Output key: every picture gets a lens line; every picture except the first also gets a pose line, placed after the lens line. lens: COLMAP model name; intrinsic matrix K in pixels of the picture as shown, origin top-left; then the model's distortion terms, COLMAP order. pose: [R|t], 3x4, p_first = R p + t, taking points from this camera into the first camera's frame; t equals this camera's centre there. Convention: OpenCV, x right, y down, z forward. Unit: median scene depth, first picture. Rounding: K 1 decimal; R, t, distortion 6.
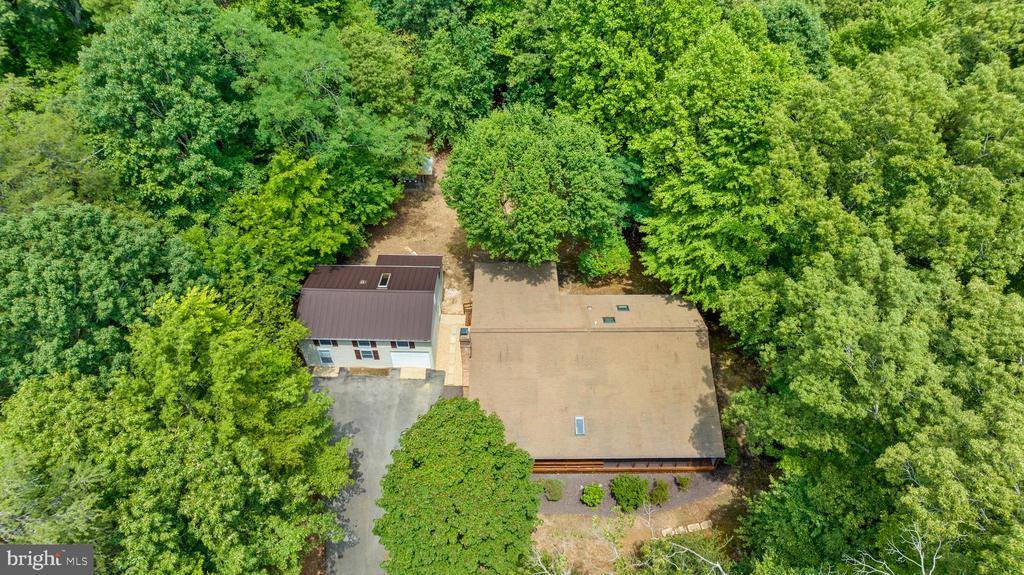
lens RADIAL K [[718.9, 0, 512.0], [0, 718.9, 287.5], [0, 0, 1]] dist [0.006209, -0.065904]
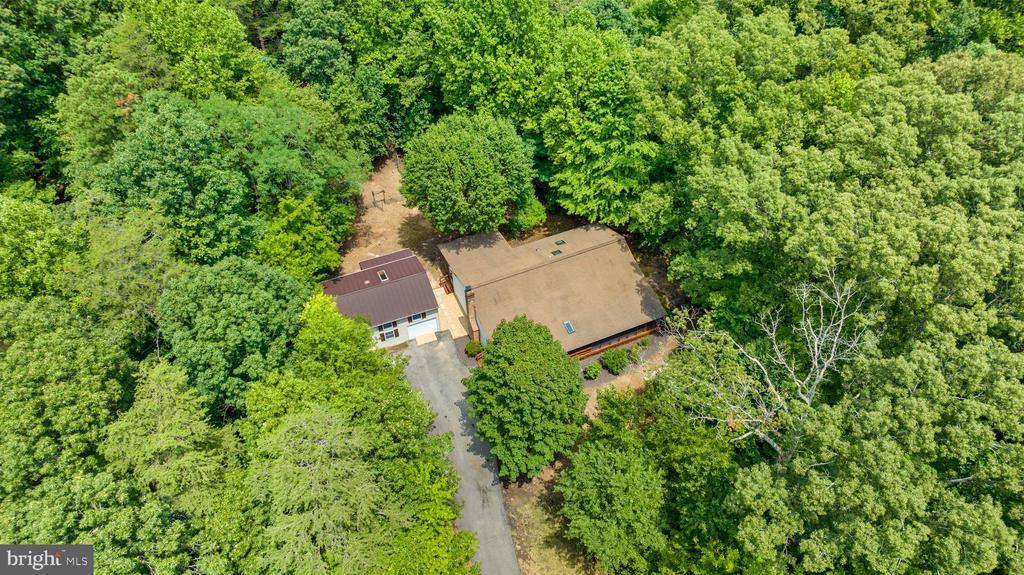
lens RADIAL K [[718.9, 0, 512.0], [0, 718.9, 287.5], [0, 0, 1]] dist [0.006209, -0.065904]
pose [[0.918927, -0.299279, 0.256916, -0.320111], [0.299875, 0.953228, 0.037827, 0.031877], [-0.256220, 0.042283, 0.965693, -0.296728]]
